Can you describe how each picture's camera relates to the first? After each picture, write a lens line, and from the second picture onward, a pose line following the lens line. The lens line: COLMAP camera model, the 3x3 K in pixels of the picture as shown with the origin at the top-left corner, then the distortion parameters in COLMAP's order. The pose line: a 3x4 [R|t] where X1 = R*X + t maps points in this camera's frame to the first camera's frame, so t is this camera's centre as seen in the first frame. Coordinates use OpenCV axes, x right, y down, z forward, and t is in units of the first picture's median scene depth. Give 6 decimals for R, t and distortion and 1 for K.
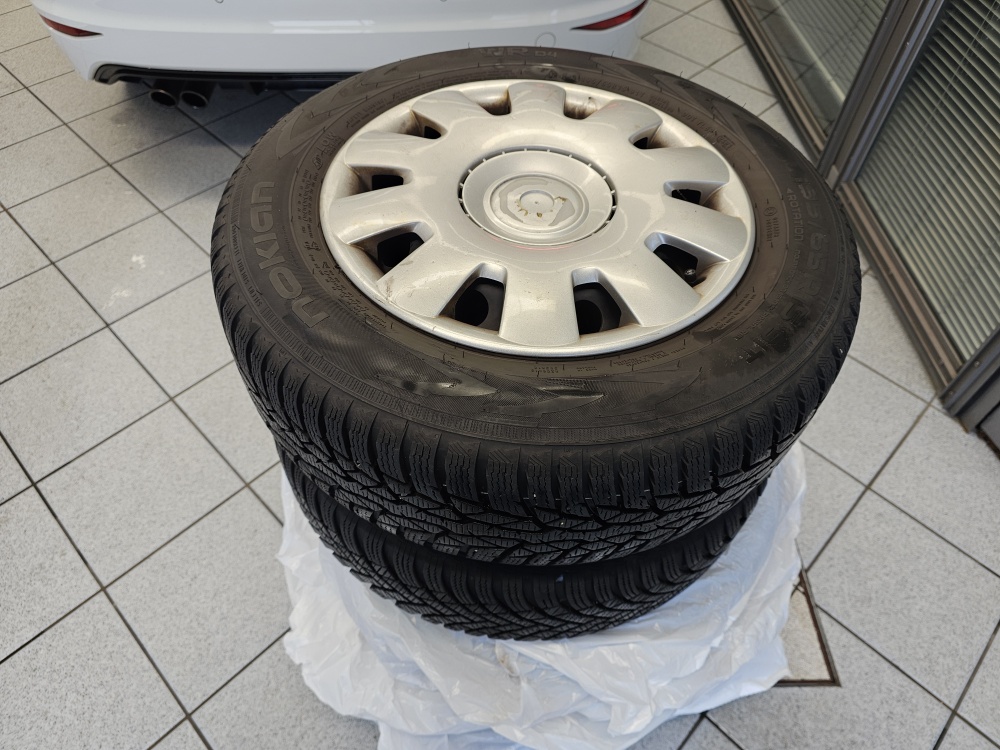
lens RADIAL K [[683.5, 0, 508.3], [0, 683.5, 363.4], [0, 0, 1]] dist [0.047836, -0.045699]
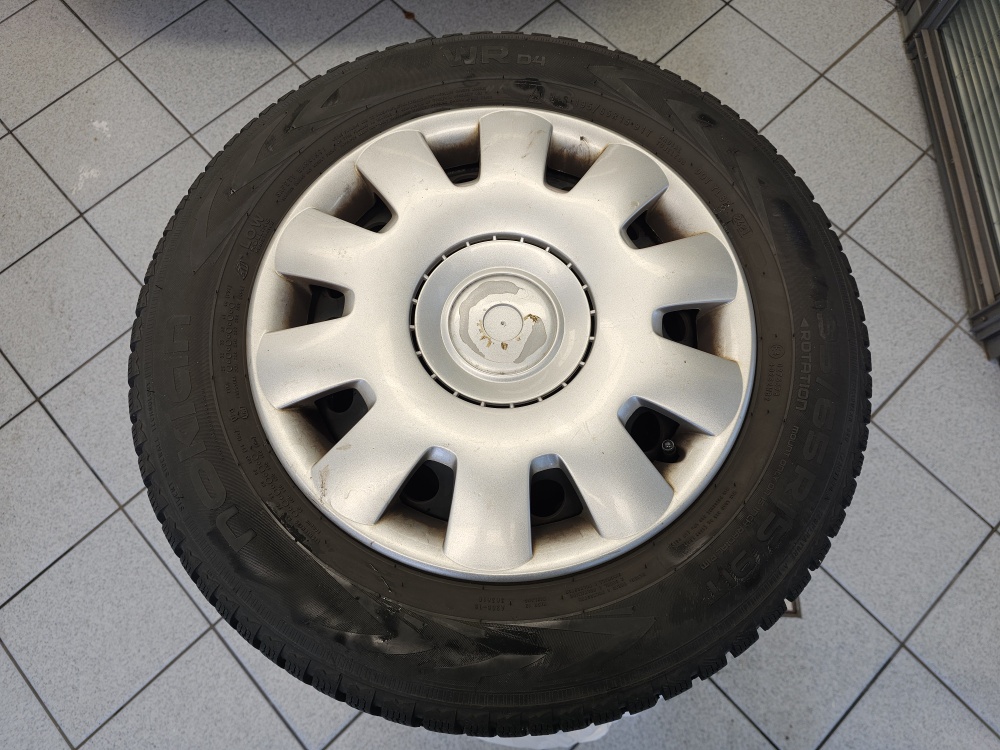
lens RADIAL K [[683.5, 0, 508.3], [0, 683.5, 363.4], [0, 0, 1]] dist [0.047836, -0.045699]
pose [[0.999095, 0.027074, -0.032813, 0.044460], [-0.013646, 0.934539, 0.355599, -0.279911], [0.040292, -0.354829, 0.934063, 0.106403]]
